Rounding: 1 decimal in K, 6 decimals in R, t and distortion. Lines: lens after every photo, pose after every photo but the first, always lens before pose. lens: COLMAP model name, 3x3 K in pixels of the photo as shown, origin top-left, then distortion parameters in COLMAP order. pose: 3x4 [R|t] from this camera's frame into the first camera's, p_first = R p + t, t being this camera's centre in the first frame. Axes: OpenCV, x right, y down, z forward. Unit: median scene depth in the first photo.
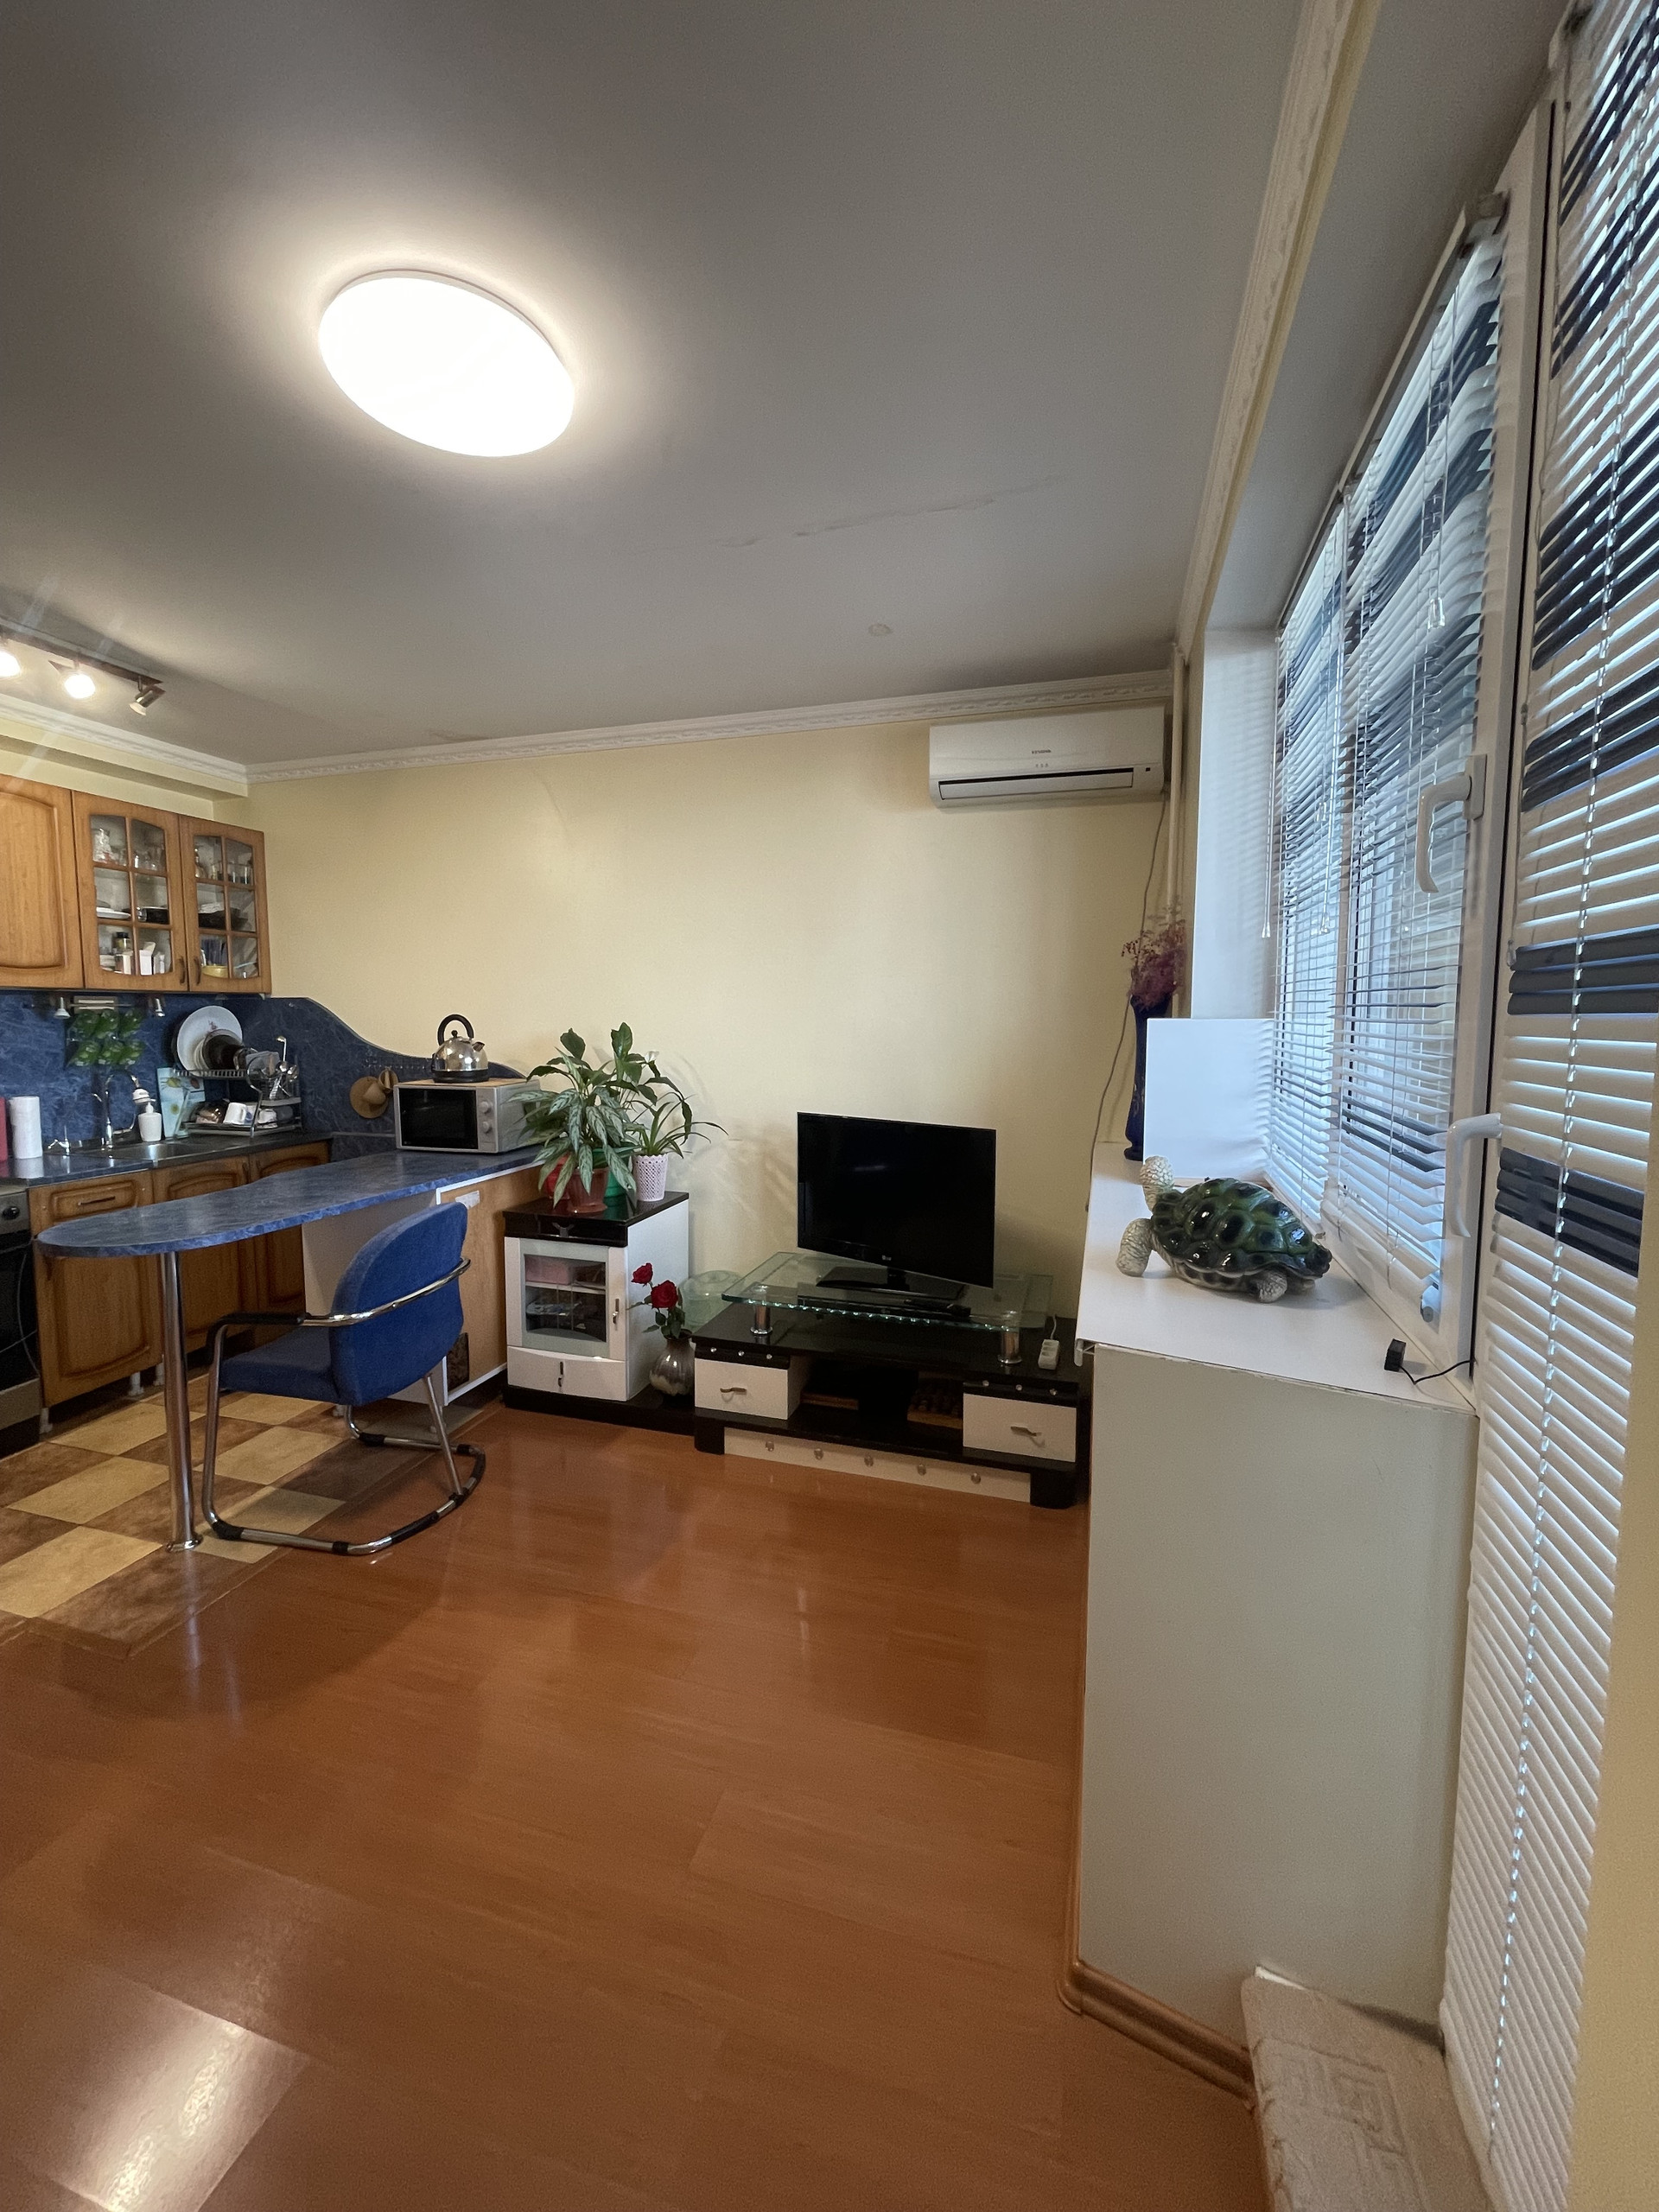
lens RADIAL K [[888.5, 0, 821.0], [0, 888.5, 1090.7], [0, 0, 1]] dist [-0.000446, -0.000466]
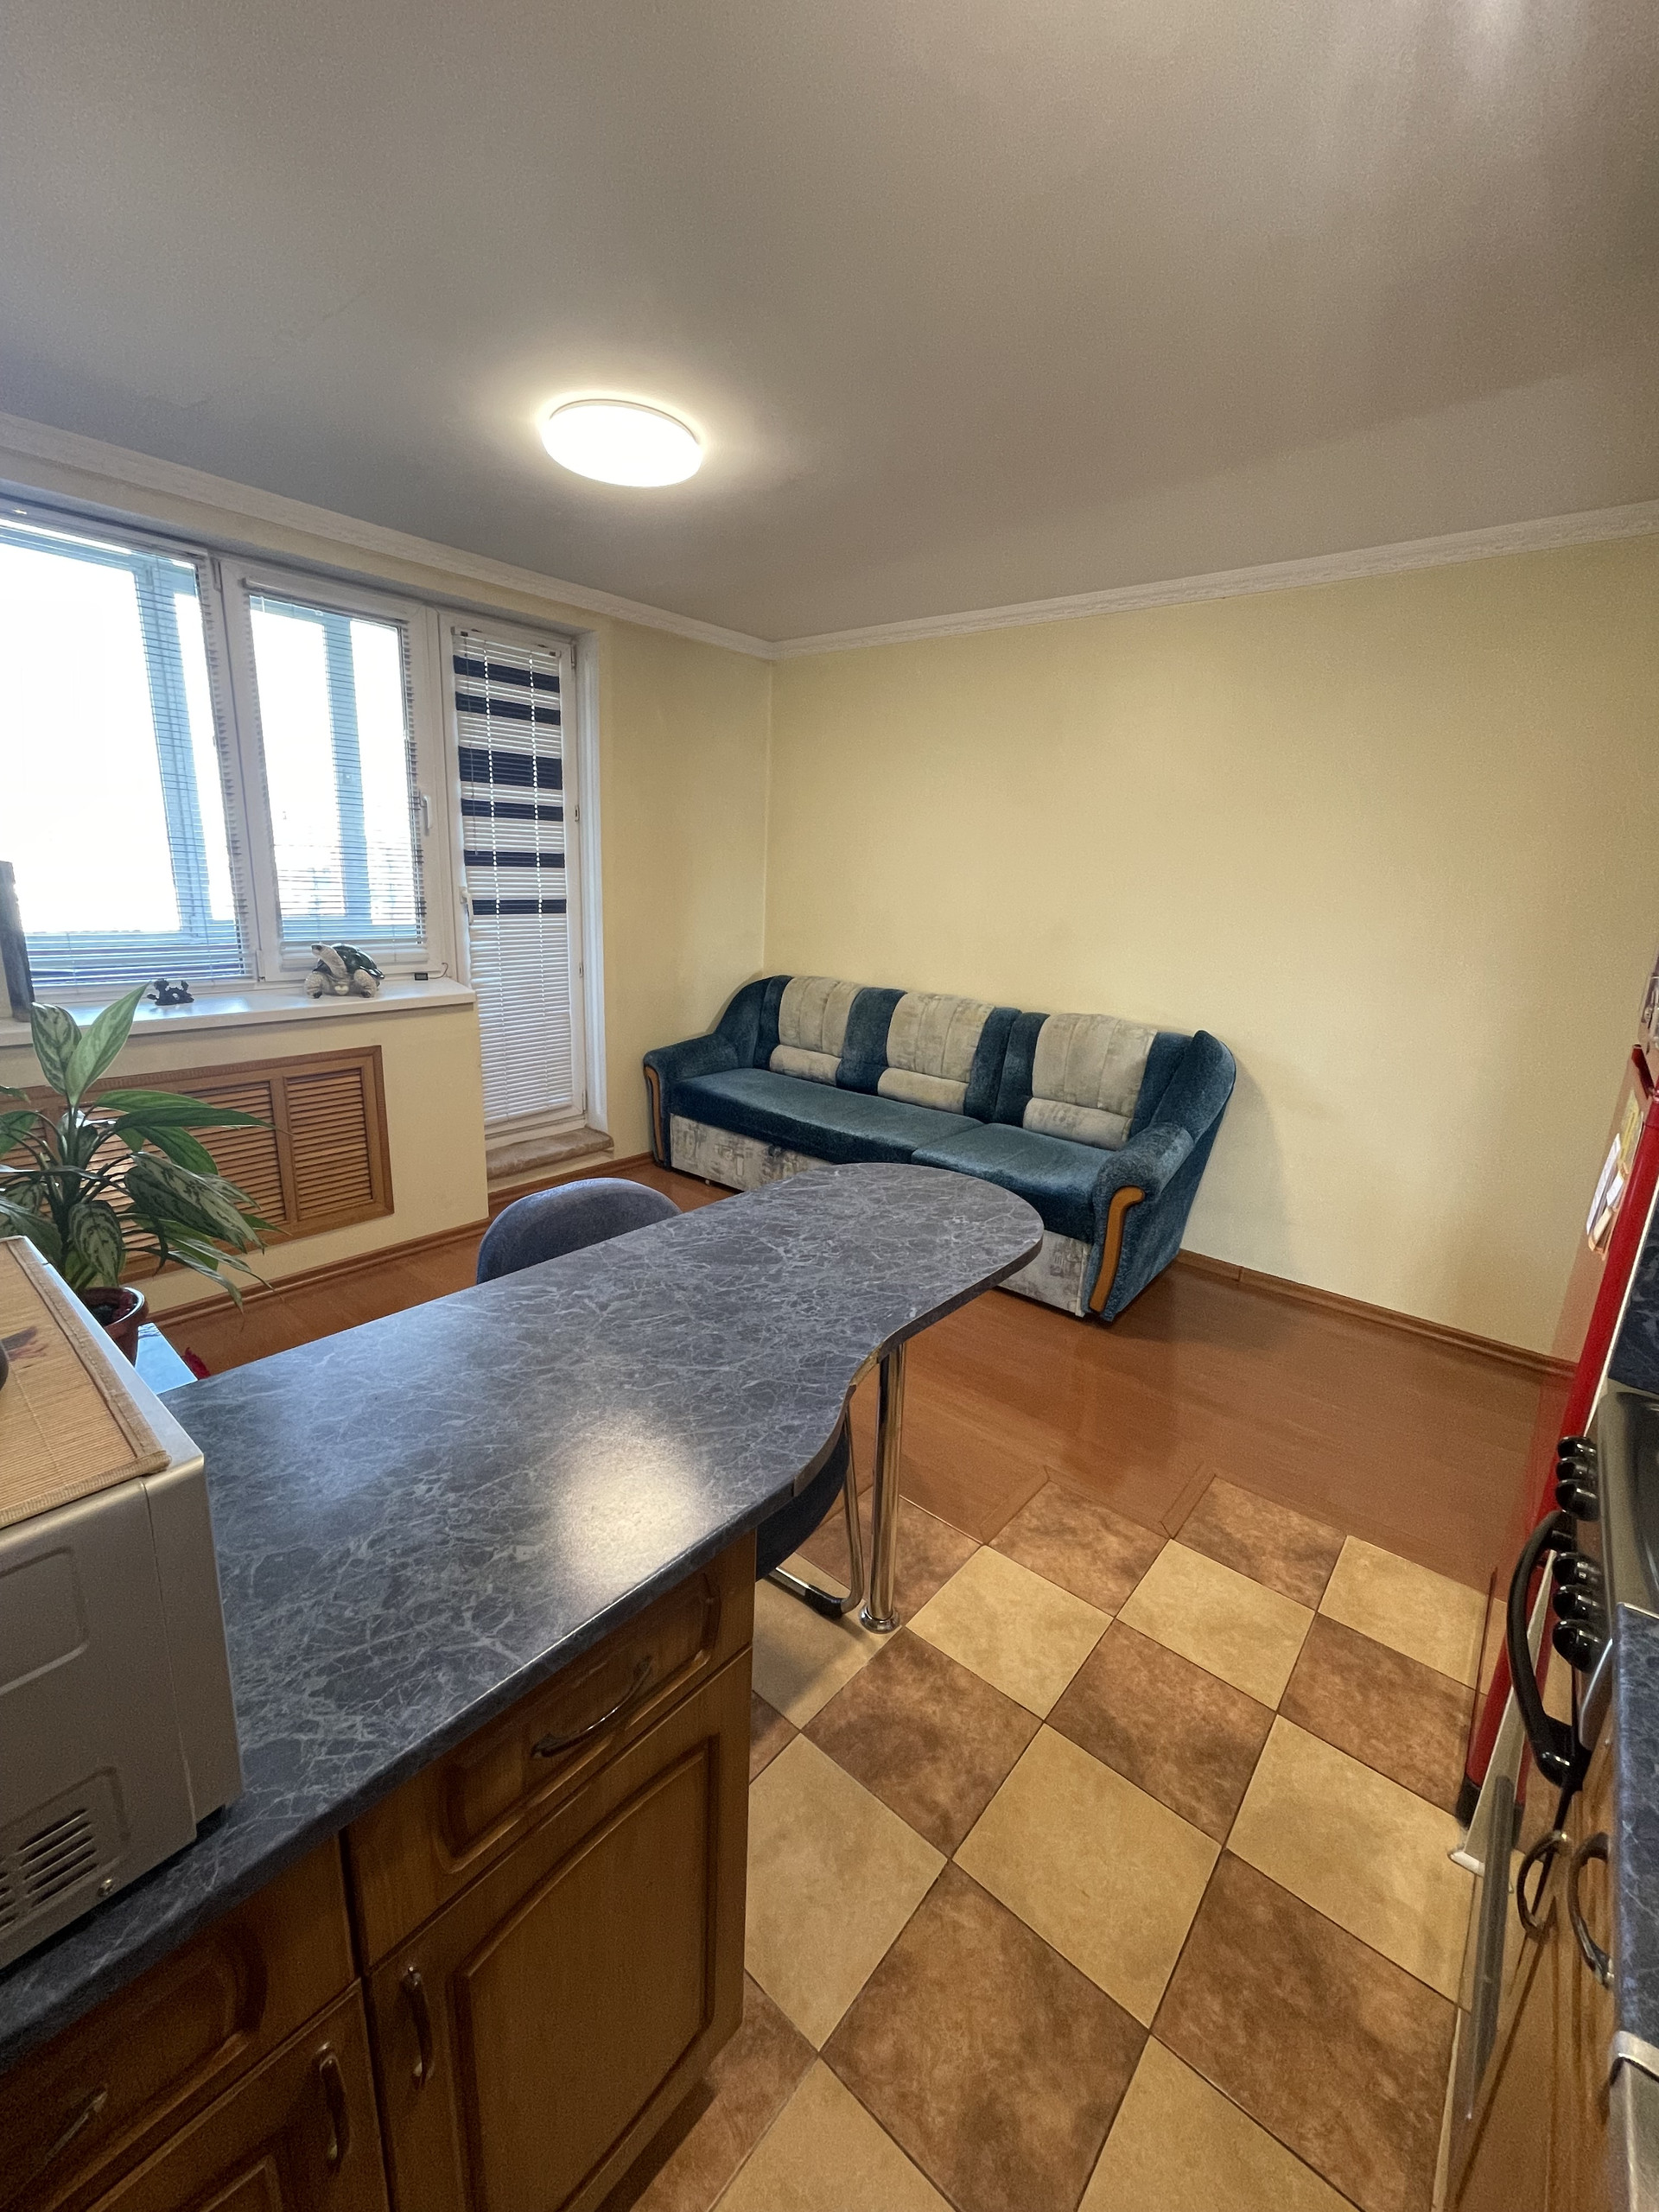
lens RADIAL K [[888.5, 0, 821.0], [0, 888.5, 1090.7], [0, 0, 1]] dist [-0.000446, -0.000466]
pose [[-0.913002, -0.135548, 0.384779, -0.675596], [-0.005179, 0.946962, 0.321303, -0.119454], [-0.407923, 0.291357, -0.865280, 1.158480]]
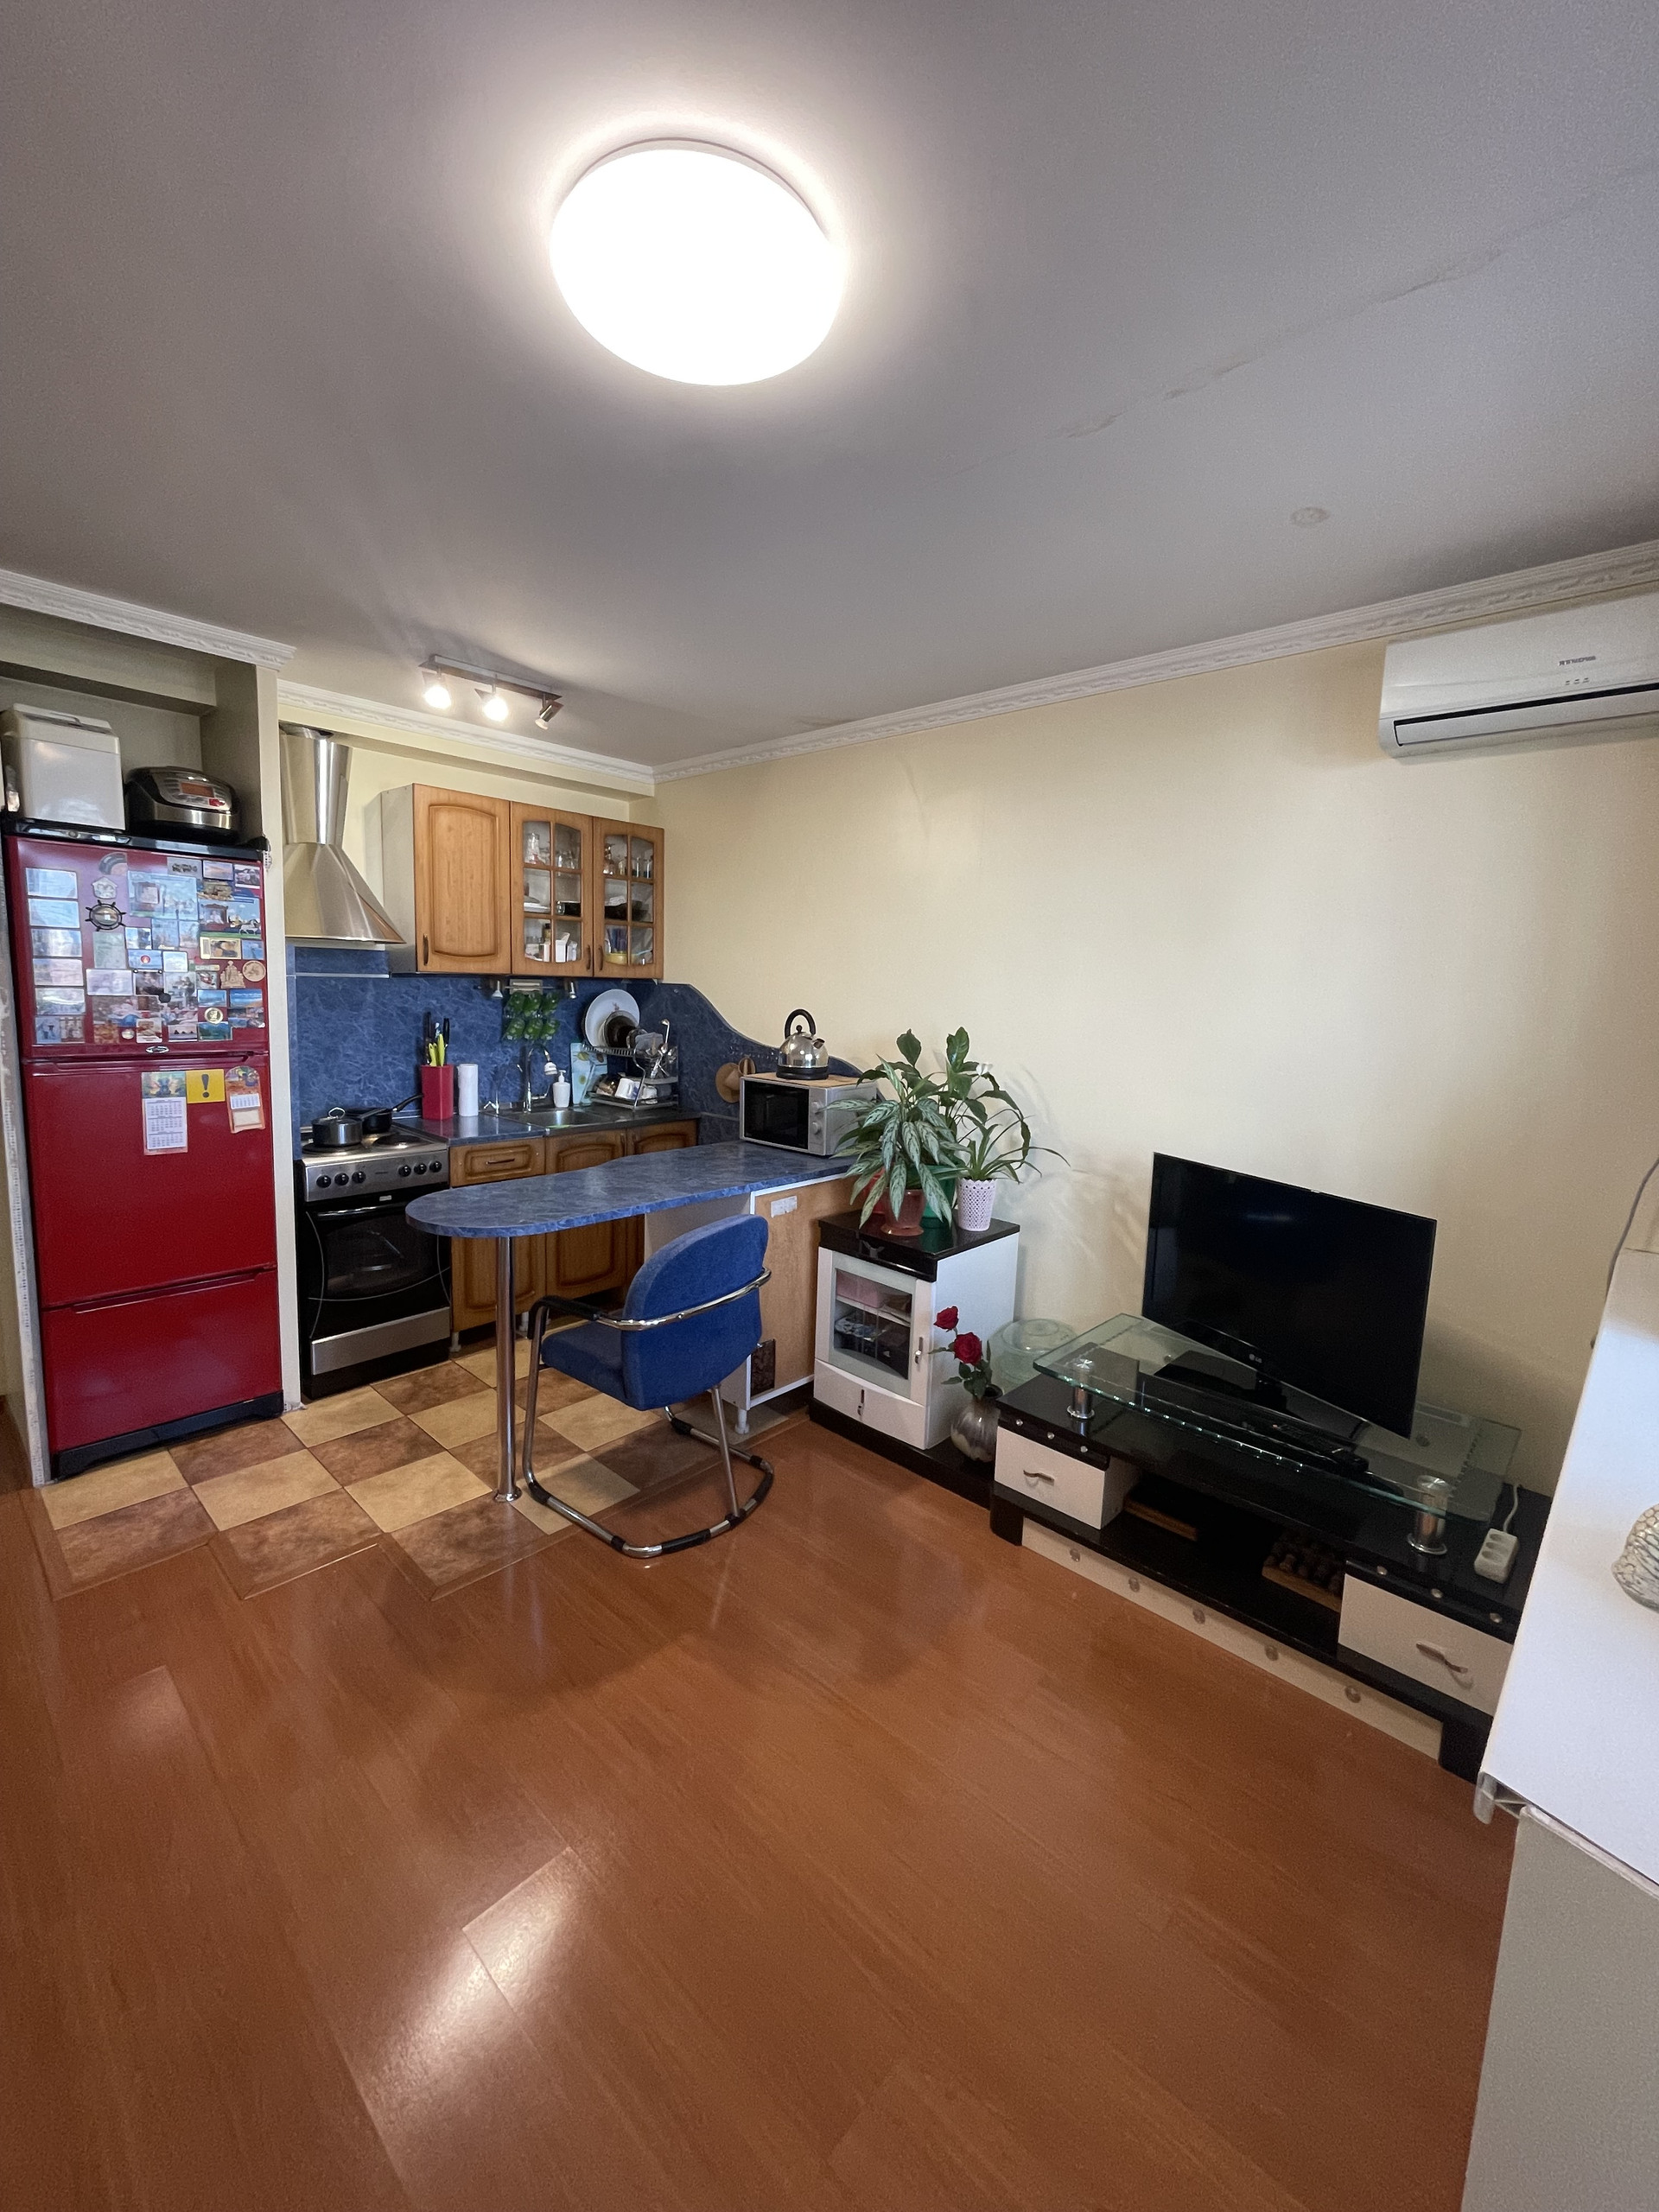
lens RADIAL K [[898.6, 0, 821.4], [0, 898.6, 1090.9], [0, 0, 1]] dist [-0.013672, 0.007607]
pose [[0.898279, 0.080743, -0.431943, 0.049480], [-0.069864, 0.996713, 0.041024, -0.042631], [0.433835, -0.006674, 0.900967, 0.133429]]
